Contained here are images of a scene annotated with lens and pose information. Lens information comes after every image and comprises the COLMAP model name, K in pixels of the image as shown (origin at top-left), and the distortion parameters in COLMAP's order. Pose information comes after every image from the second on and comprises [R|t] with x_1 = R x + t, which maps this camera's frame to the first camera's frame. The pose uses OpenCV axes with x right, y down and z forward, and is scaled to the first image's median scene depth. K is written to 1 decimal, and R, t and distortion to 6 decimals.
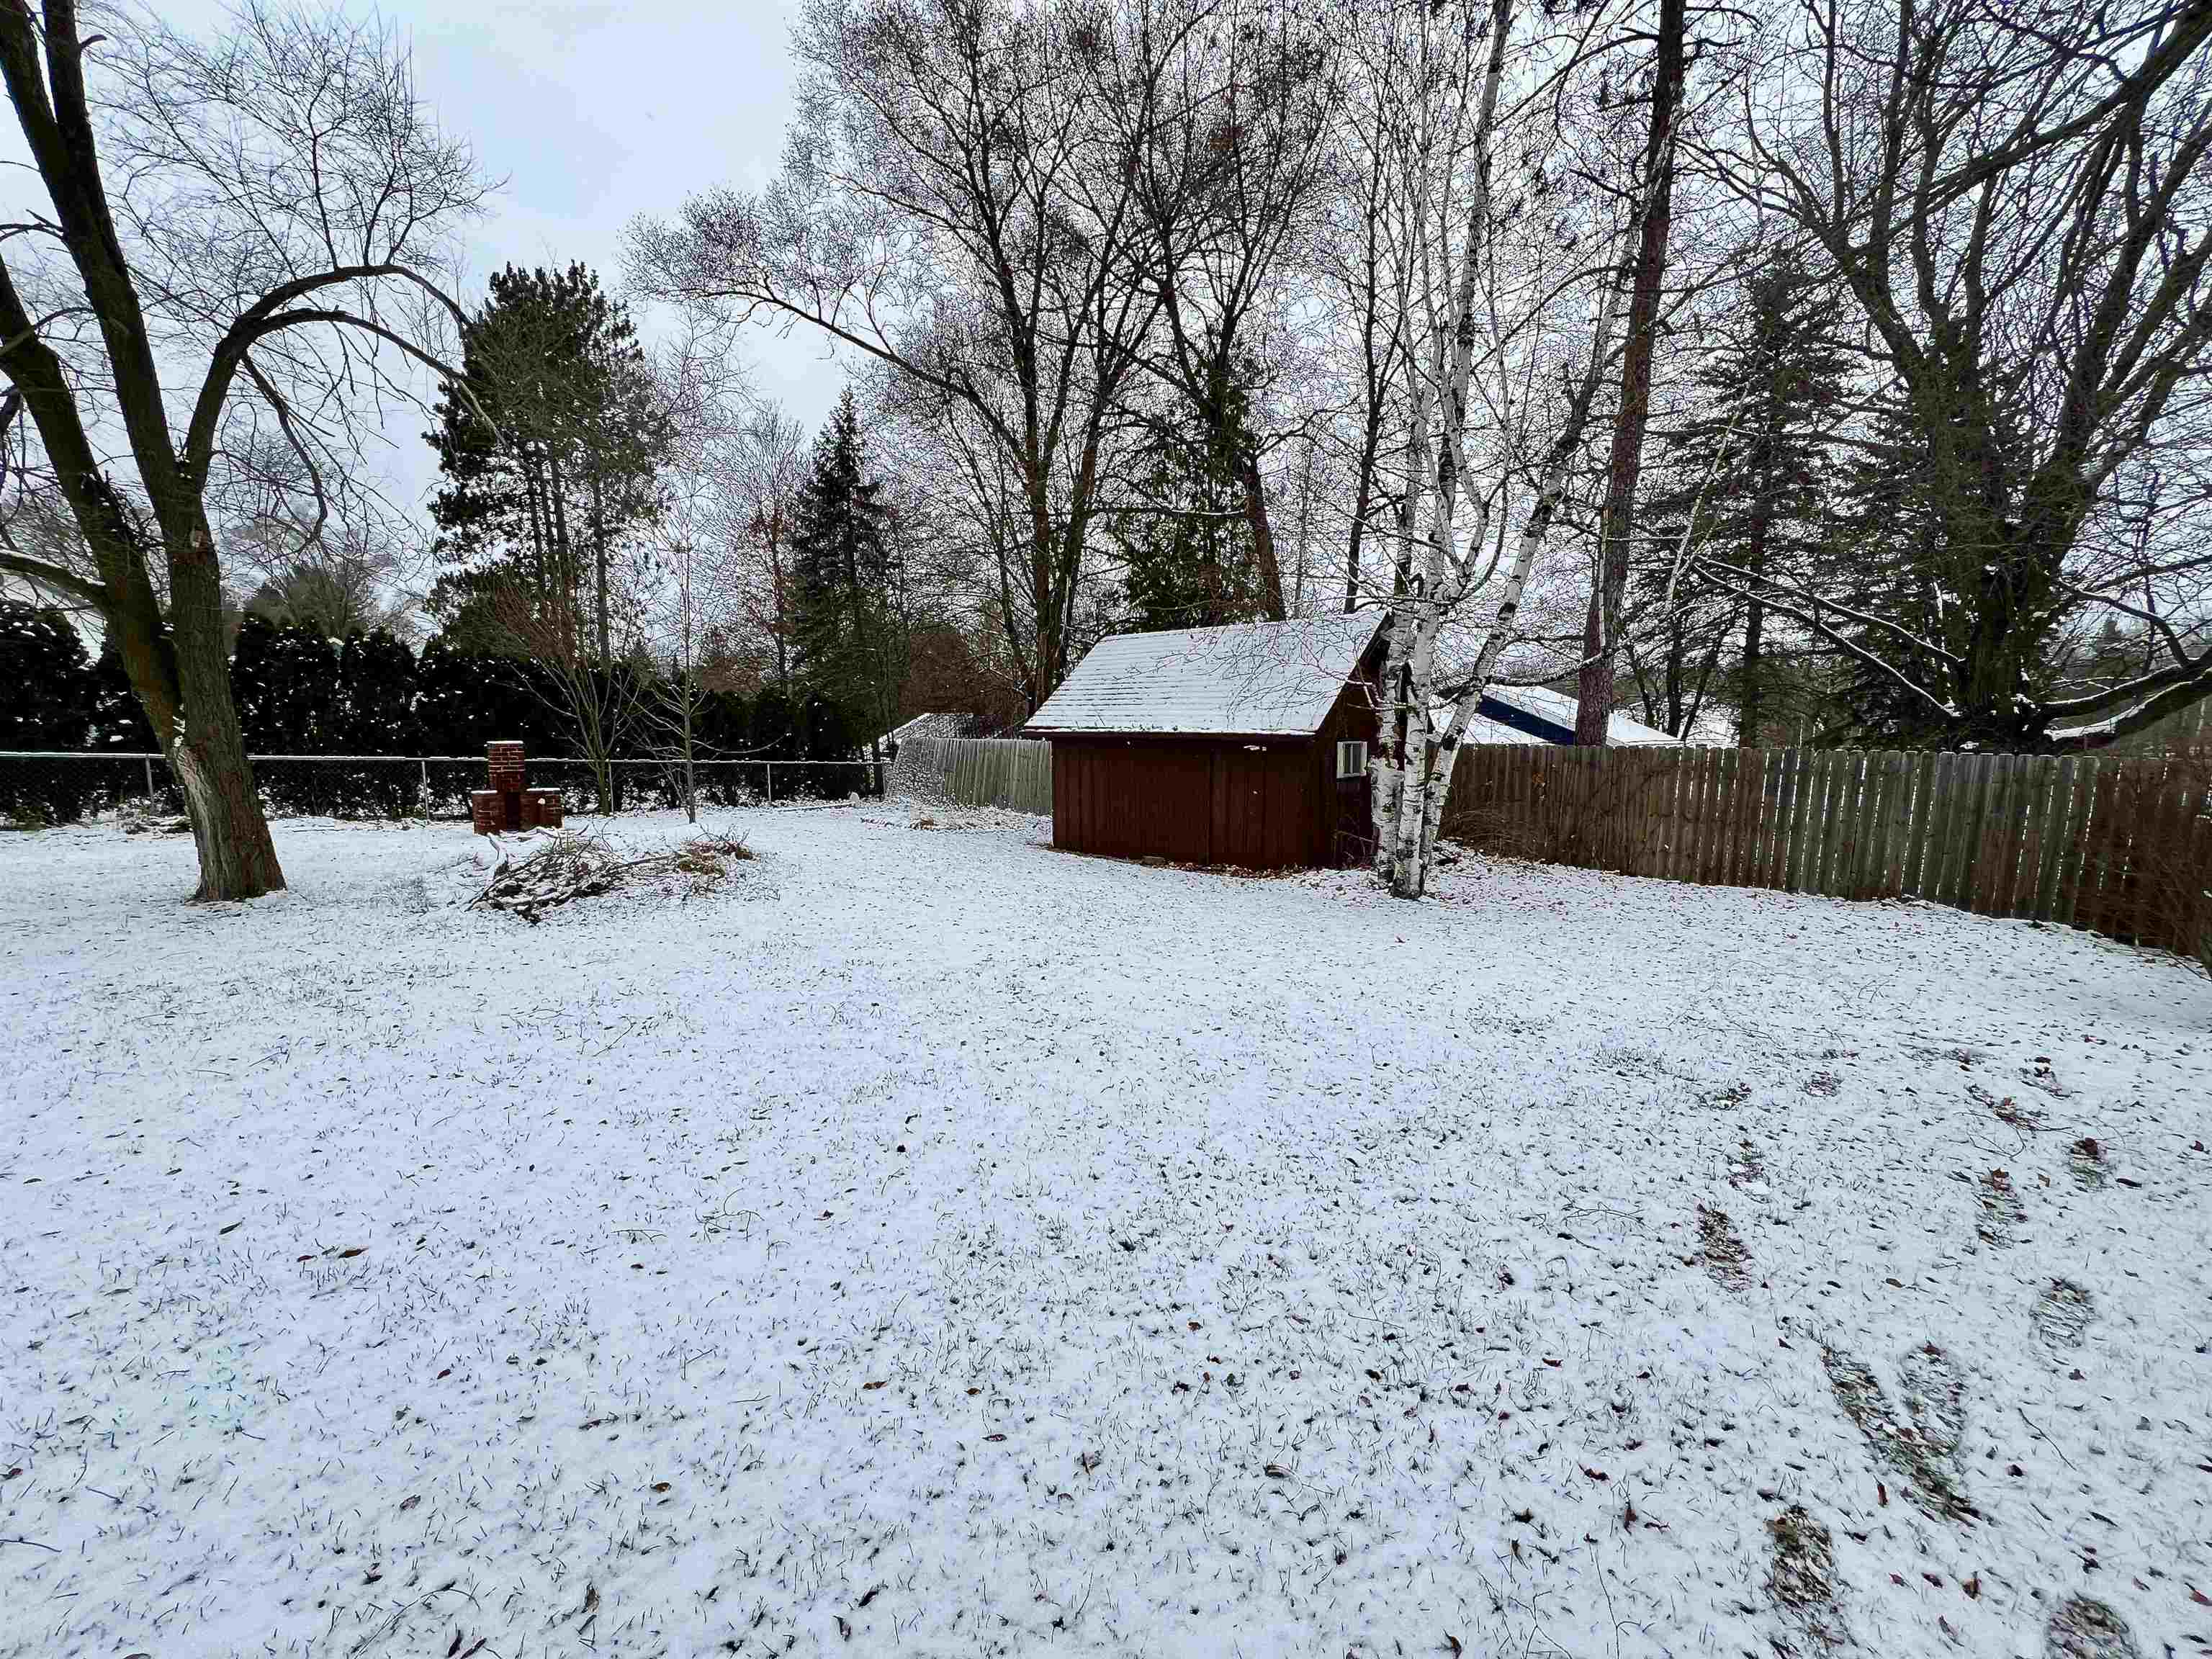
lens RADIAL K [[884.5, 0, 1105.5], [0, 884.5, 829.9], [0, 0, 1]] dist [-0.000947, -0.000269]
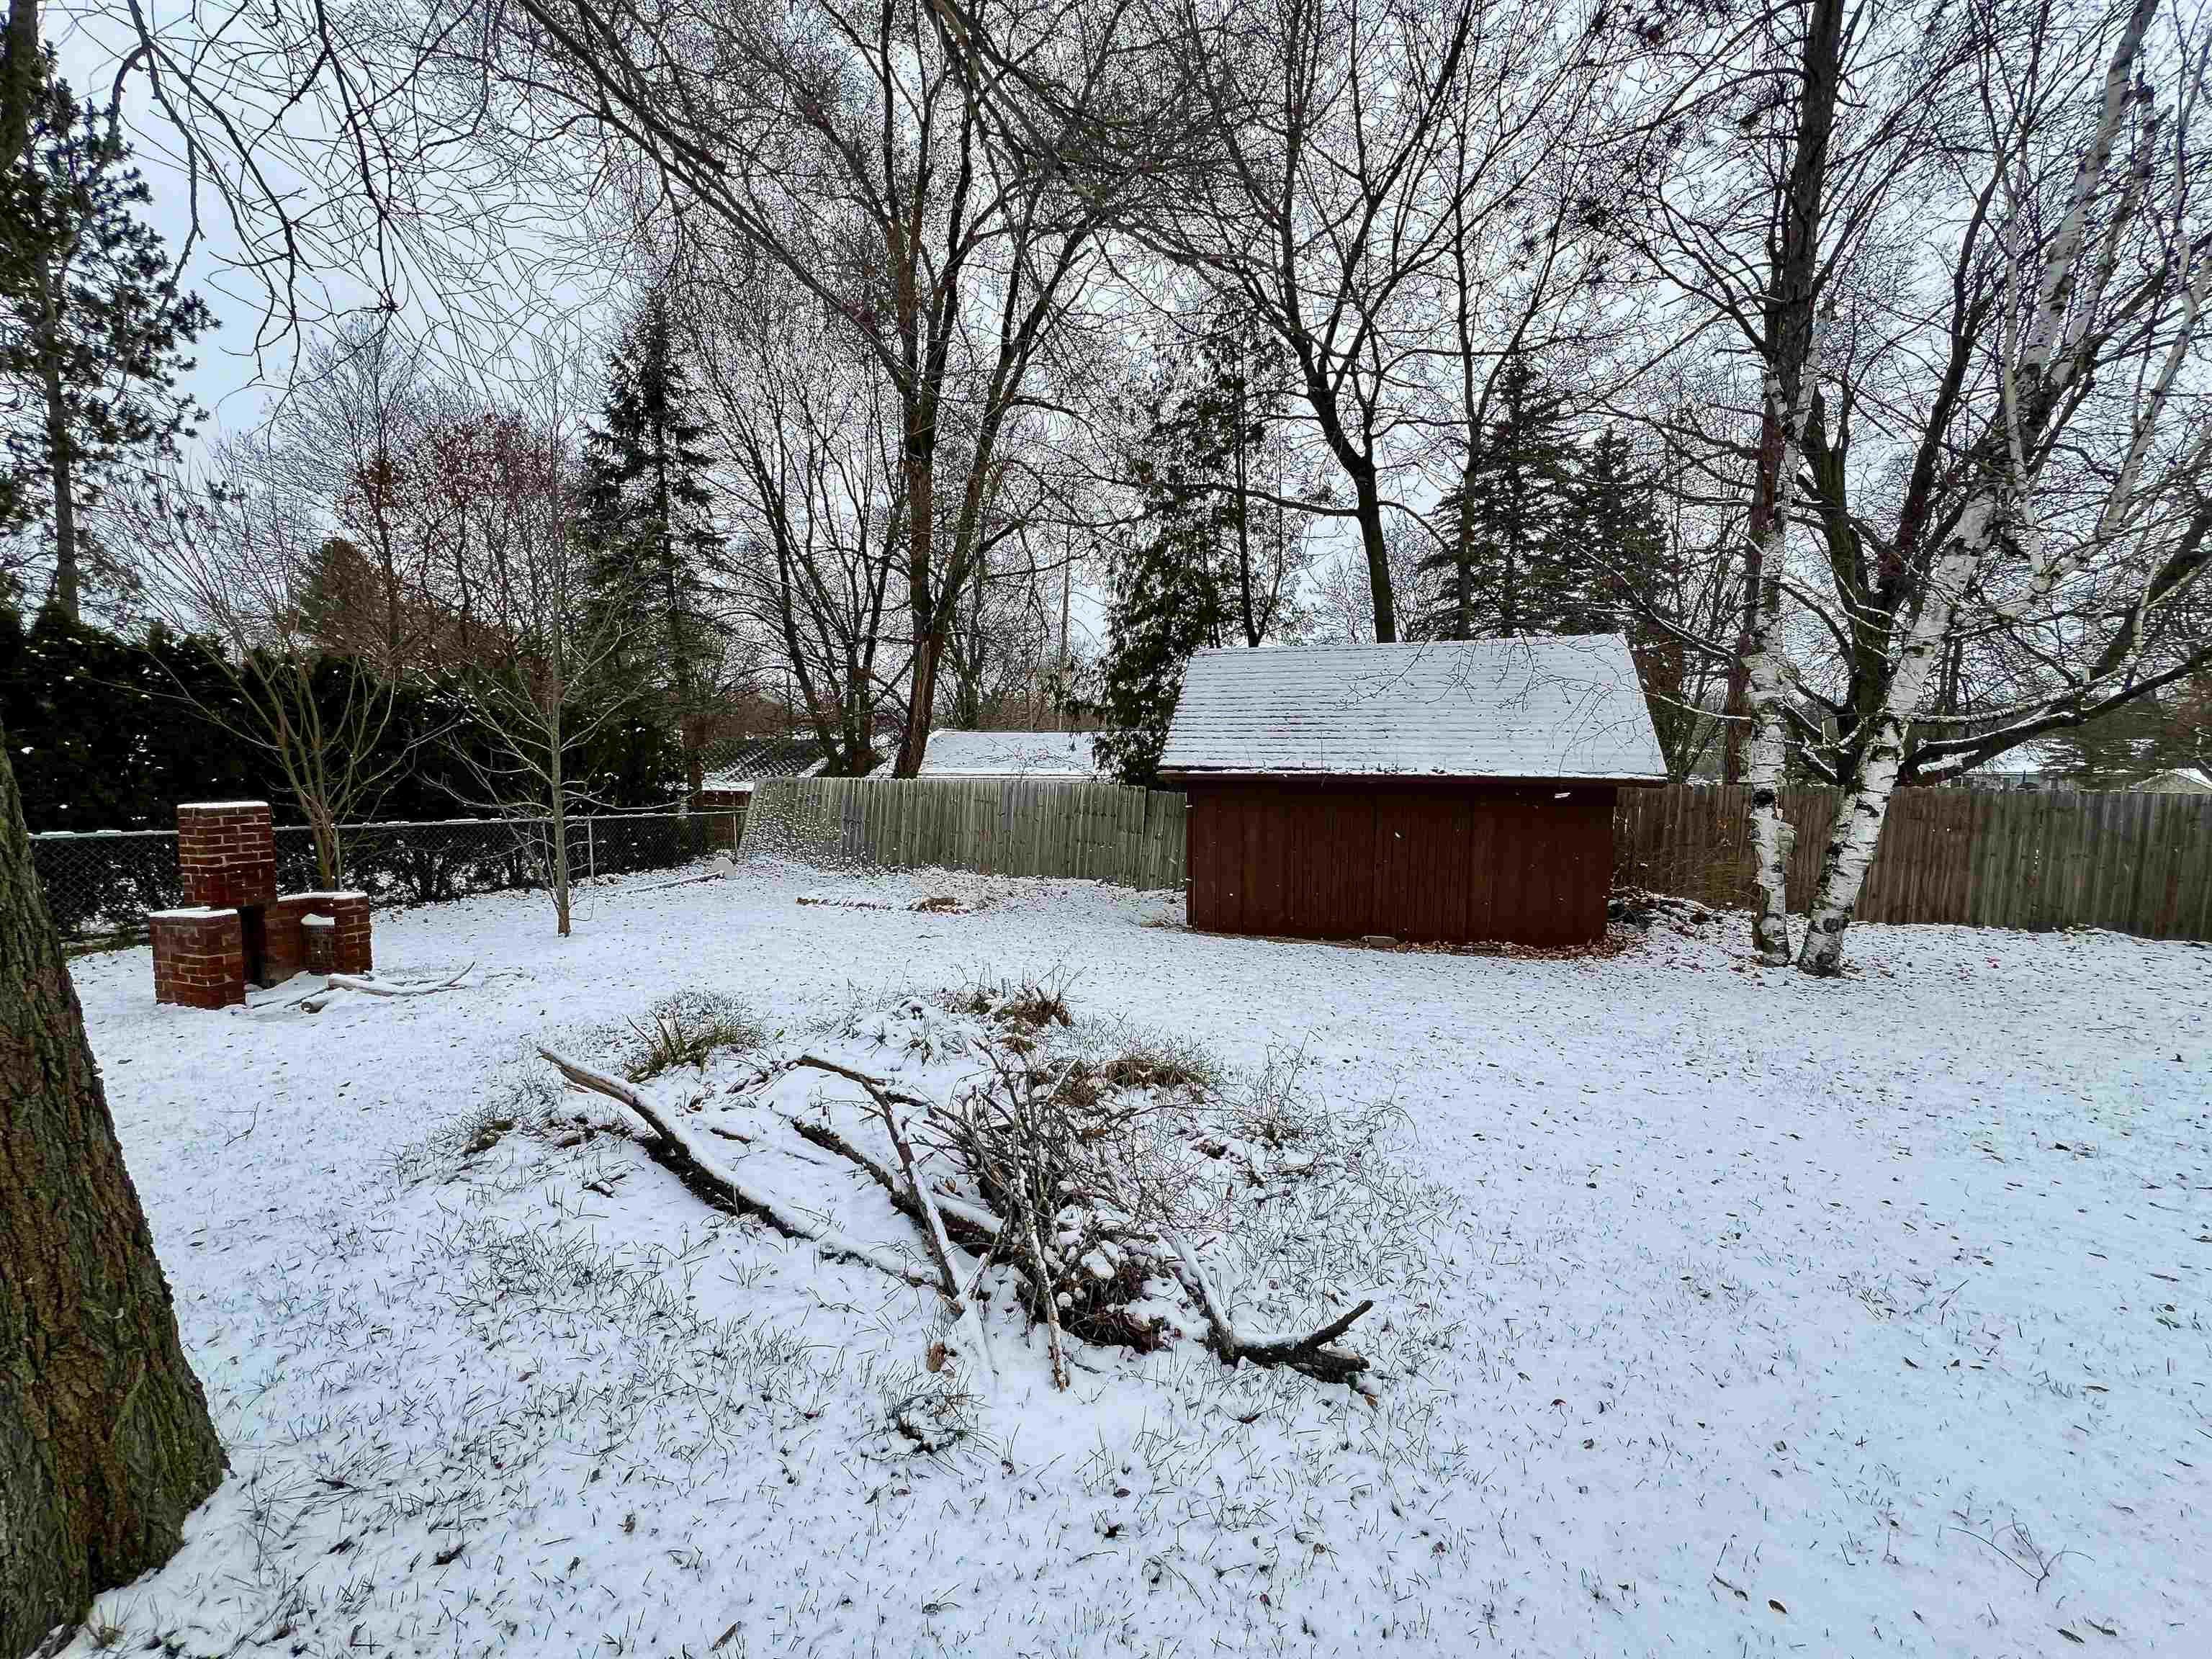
lens RADIAL K [[884.5, 0, 1106.2], [0, 884.5, 832.9], [0, 0, 1]] dist [-0.000947, -0.000269]
pose [[0.913033, -0.034864, 0.406393, -0.420826], [0.046651, 0.998728, -0.019131, -0.049763], [-0.405209, 0.036426, 0.913498, 0.350821]]
